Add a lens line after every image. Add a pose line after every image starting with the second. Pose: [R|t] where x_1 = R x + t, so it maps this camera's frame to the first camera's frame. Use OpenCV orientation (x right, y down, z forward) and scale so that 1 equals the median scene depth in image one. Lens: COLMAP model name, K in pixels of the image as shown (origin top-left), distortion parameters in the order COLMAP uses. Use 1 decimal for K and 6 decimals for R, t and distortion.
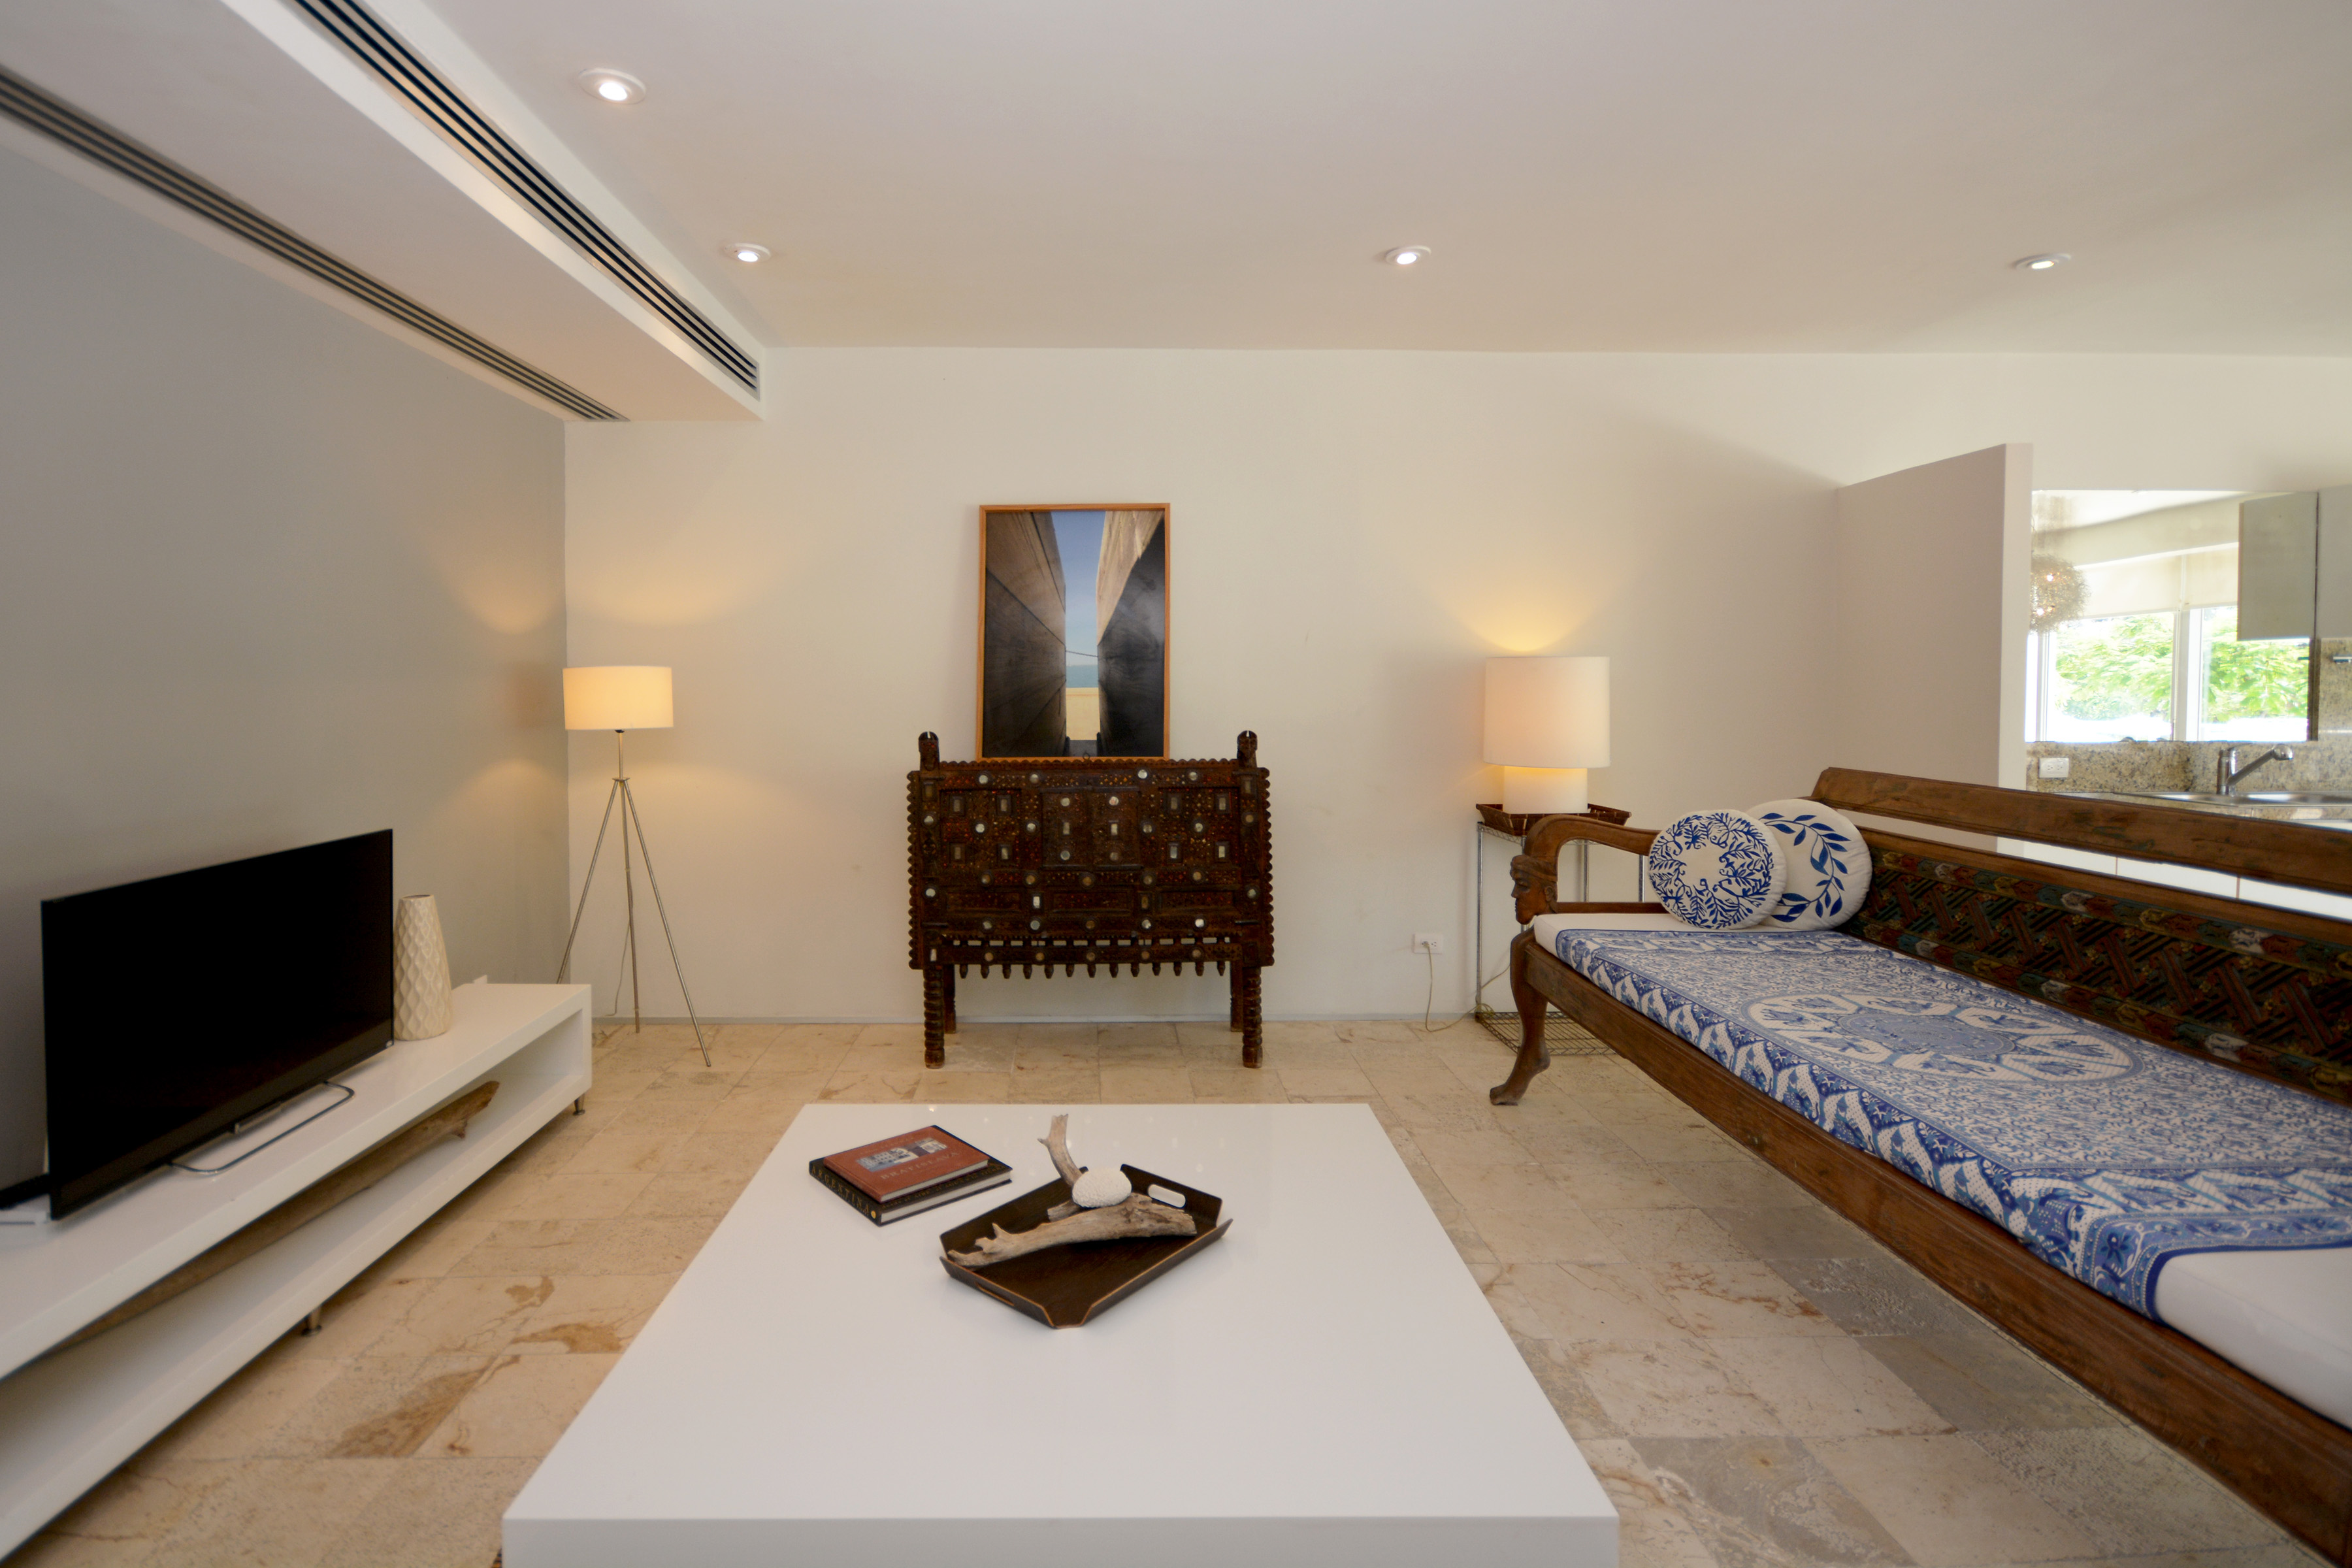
lens RADIAL K [[1075.1, 0, 1176.0], [0, 1075.1, 784.0], [0, 0, 1]] dist [-0.007599, 0.000319]
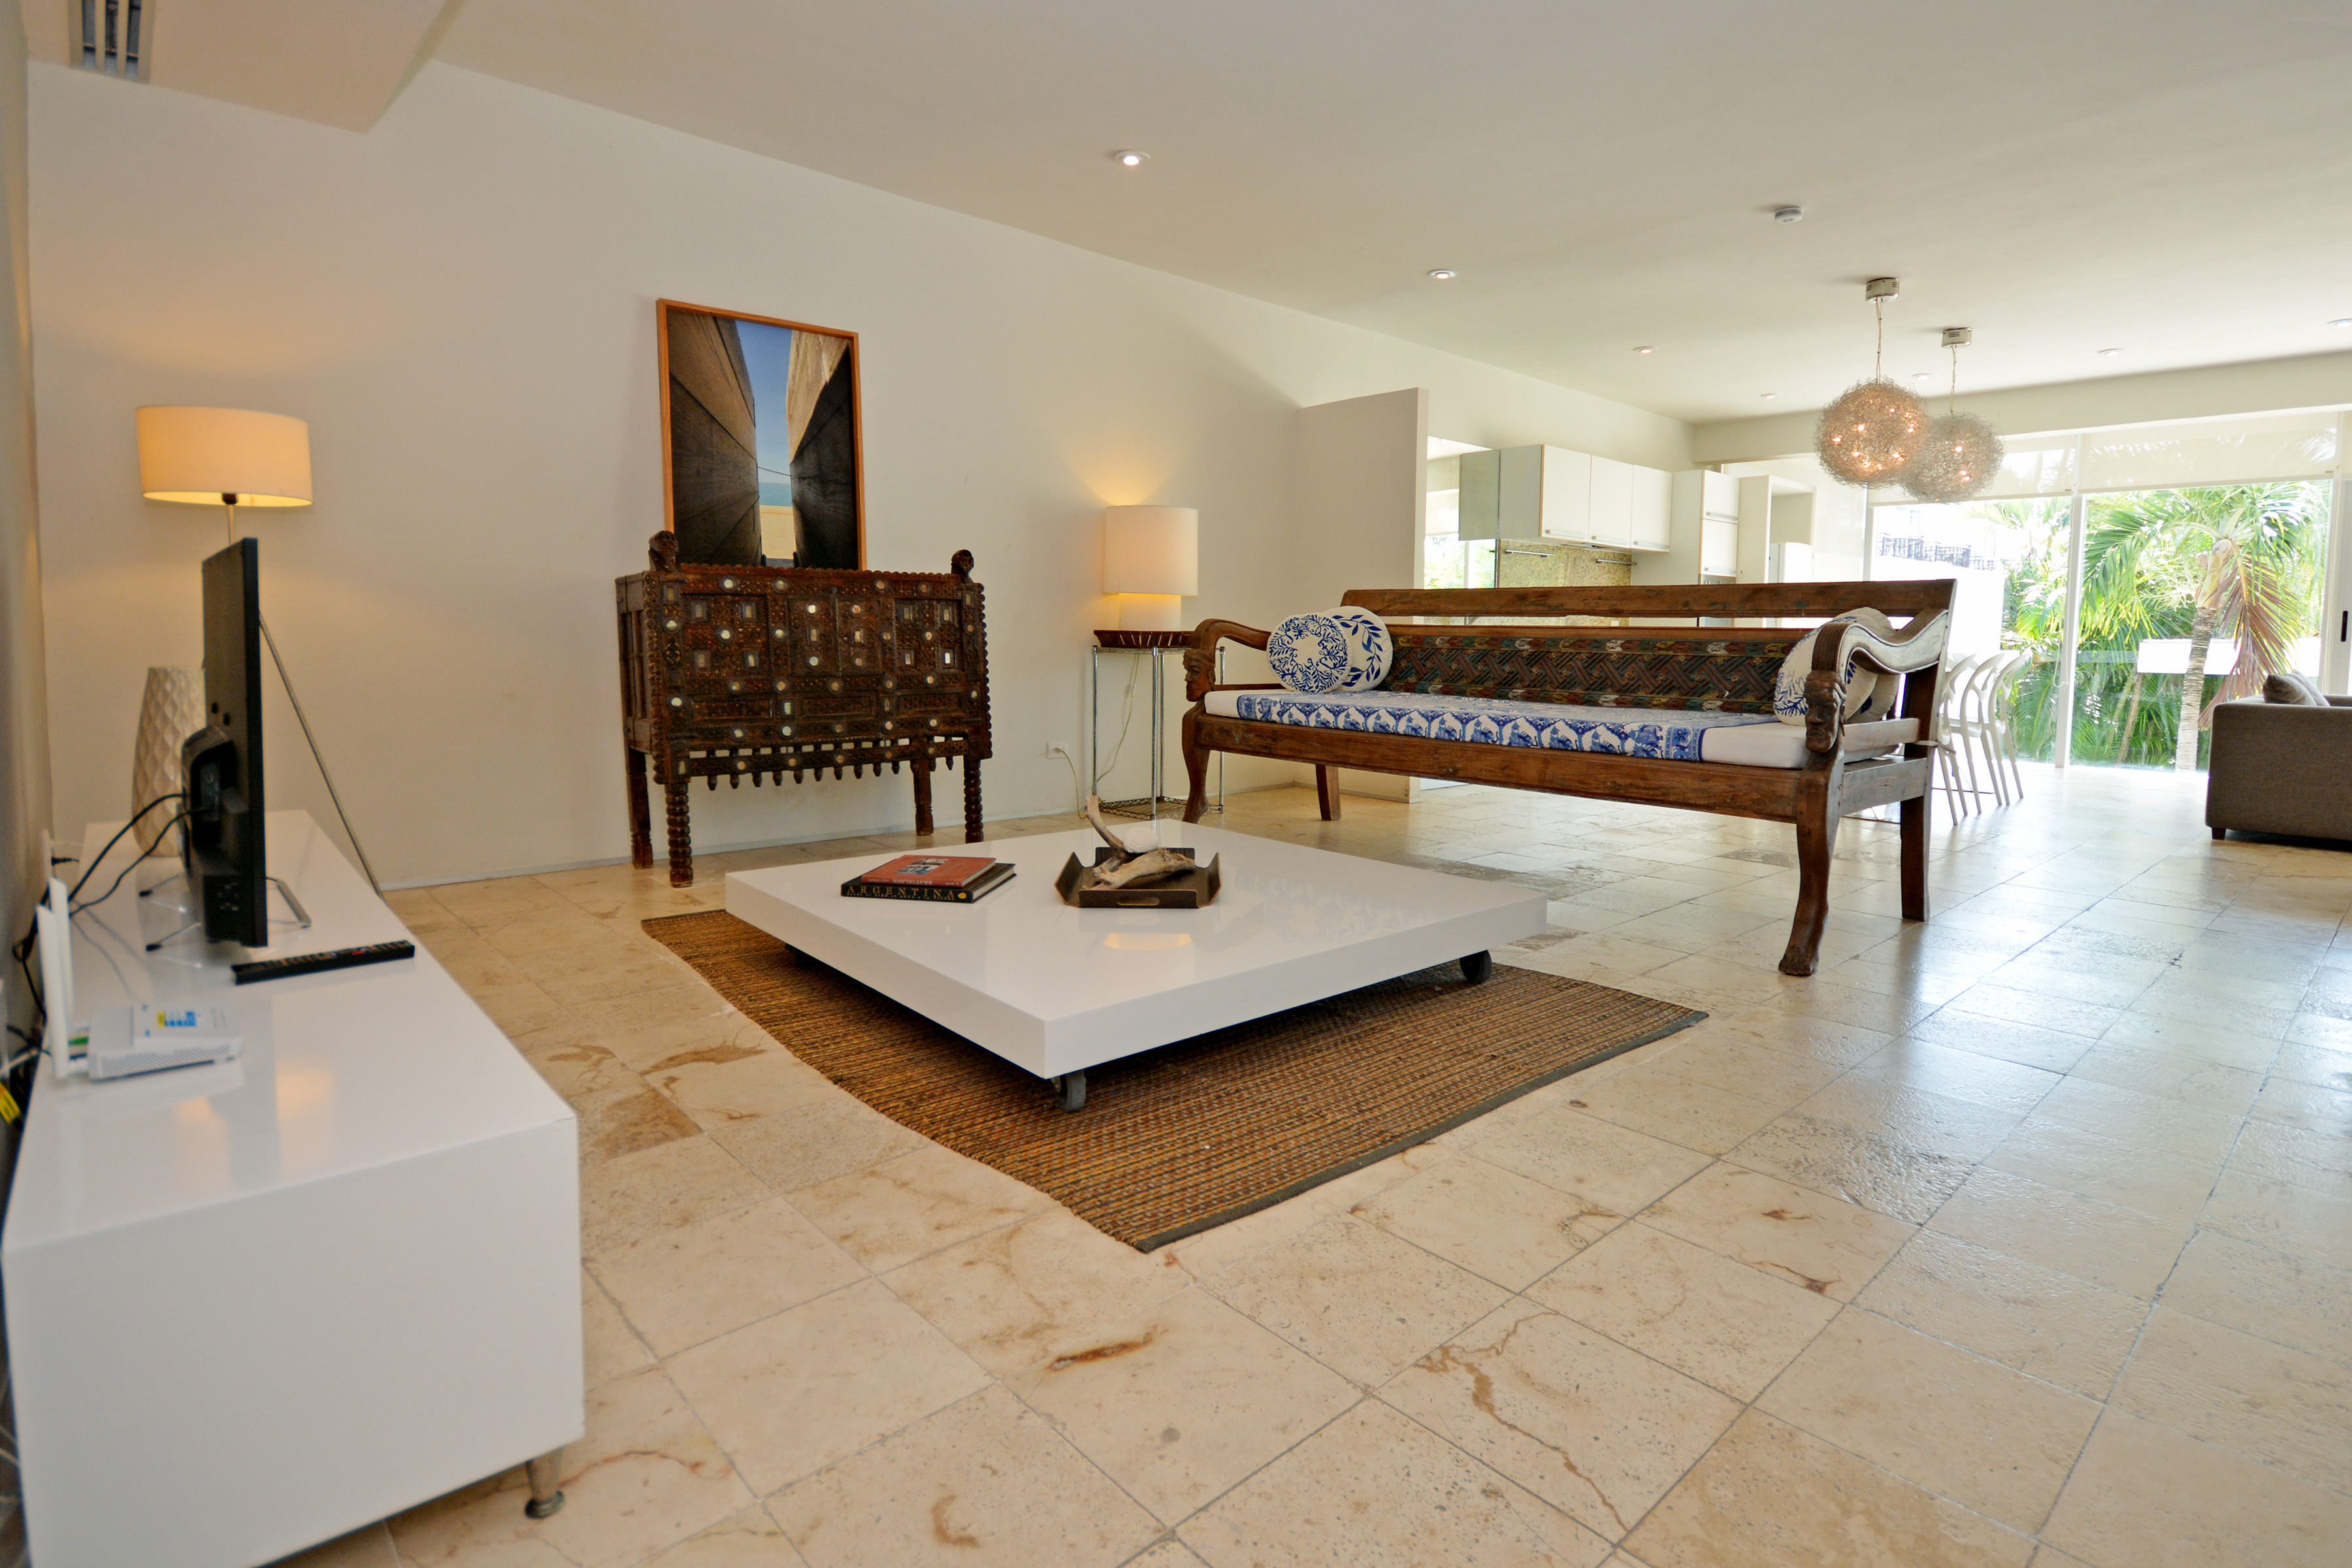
lens RADIAL K [[1075.1, 0, 1176.0], [0, 1075.1, 784.0], [0, 0, 1]] dist [-0.007599, 0.000319]
pose [[0.779333, -0.076418, 0.621933, -0.481333], [0.039902, 0.996573, 0.072451, 0.122327], [-0.625338, -0.031647, 0.779712, -0.027322]]
